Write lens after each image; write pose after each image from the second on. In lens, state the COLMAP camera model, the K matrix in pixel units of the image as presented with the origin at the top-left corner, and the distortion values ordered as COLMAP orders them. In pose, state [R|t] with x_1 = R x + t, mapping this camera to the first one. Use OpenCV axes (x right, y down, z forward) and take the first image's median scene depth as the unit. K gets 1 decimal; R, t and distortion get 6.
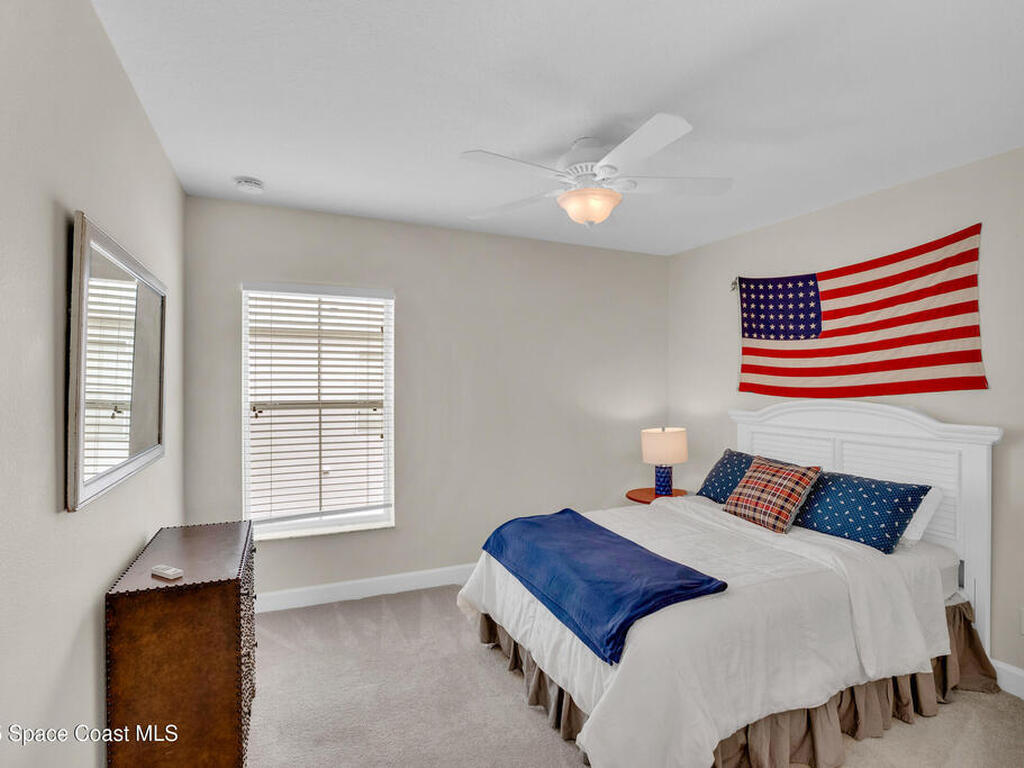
lens RADIAL K [[530.4, 0, 515.3], [0, 530.4, 380.9], [0, 0, 1]] dist [-0.045327, 0.013667]
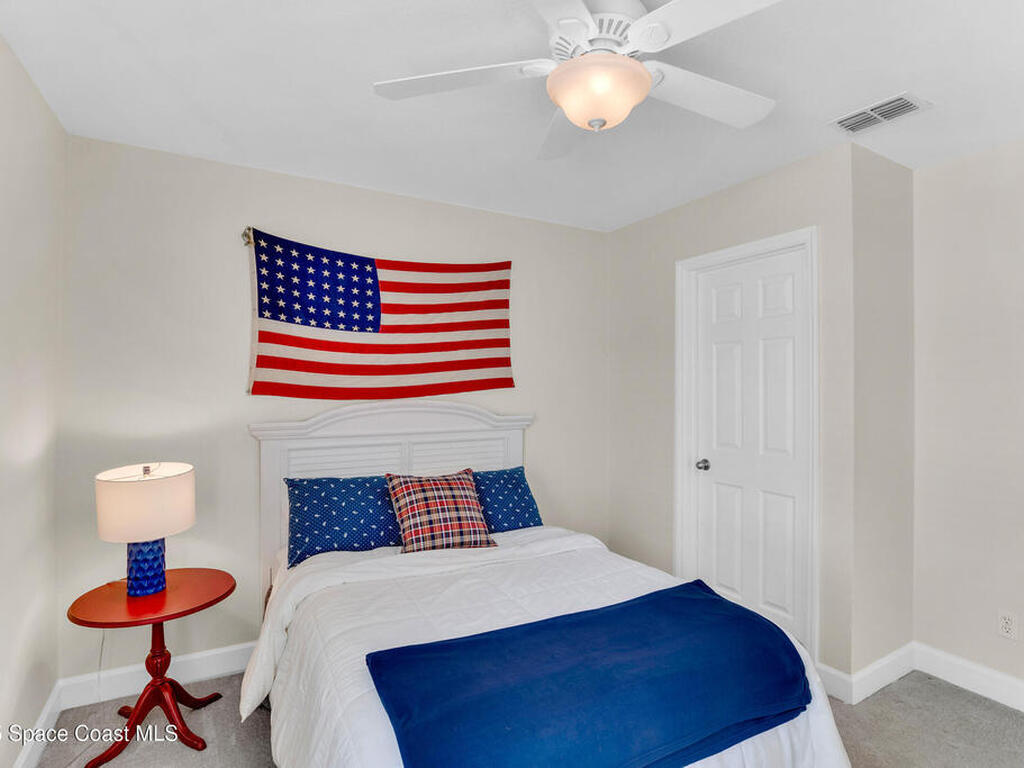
lens RADIAL K [[530.4, 0, 514.1], [0, 530.4, 383.7], [0, 0, 1]] dist [-0.045327, 0.013667]
pose [[-0.097437, -0.007763, 0.995211, -0.331033], [-0.008150, 0.999942, 0.007002, -0.002197], [-0.995208, -0.007429, -0.097495, 0.827105]]
